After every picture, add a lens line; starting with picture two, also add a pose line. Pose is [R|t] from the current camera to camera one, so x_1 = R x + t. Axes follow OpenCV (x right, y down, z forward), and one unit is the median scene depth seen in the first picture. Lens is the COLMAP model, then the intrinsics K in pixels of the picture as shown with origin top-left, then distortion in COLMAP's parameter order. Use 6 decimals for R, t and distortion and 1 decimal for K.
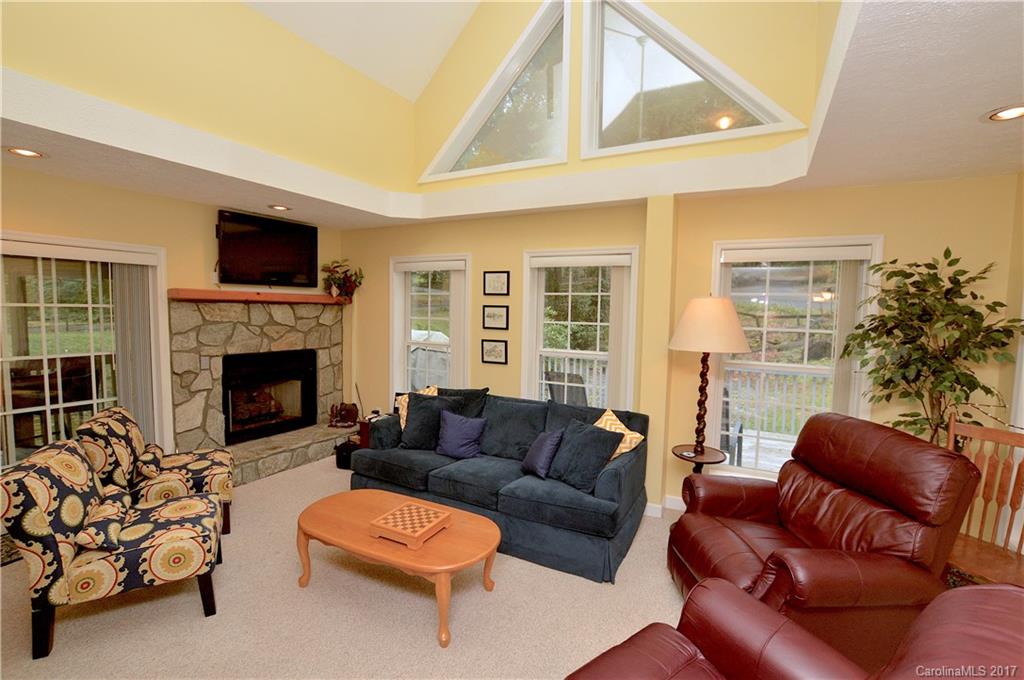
lens RADIAL K [[457.0, 0, 522.3], [0, 457.0, 337.9], [0, 0, 1]] dist [-0.033447, 0.006318]
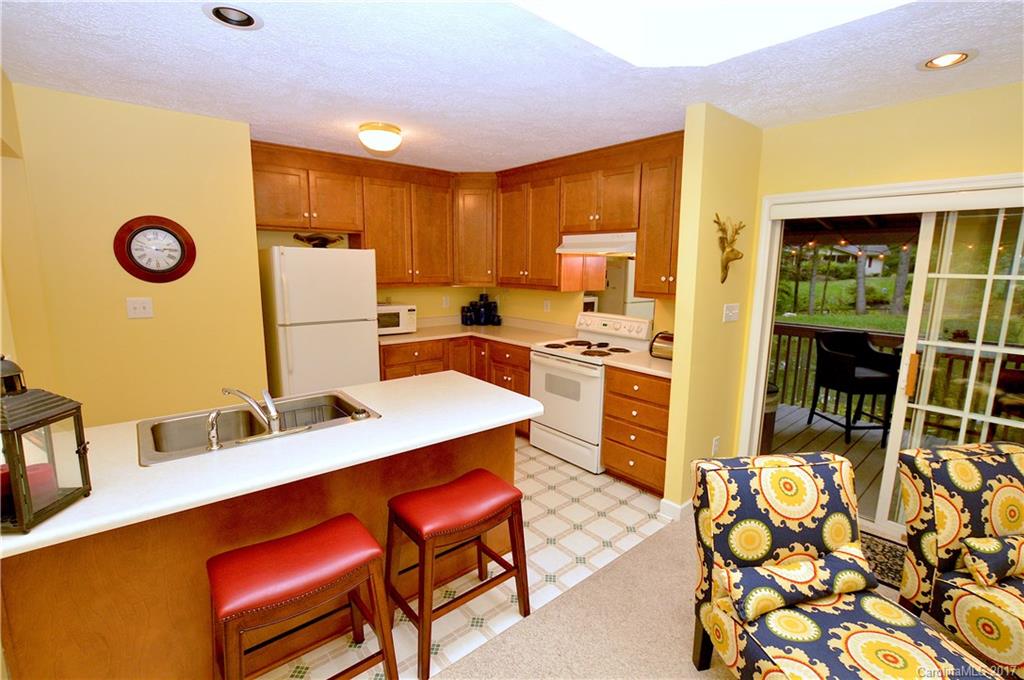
lens RADIAL K [[457.0, 0, 525.3], [0, 457.0, 339.6], [0, 0, 1]] dist [-0.033447, 0.006318]
pose [[-0.354861, 0.124312, -0.926618, -0.122236], [-0.087122, 0.982411, 0.165161, -0.027976], [0.930851, 0.139338, -0.337789, 0.527027]]
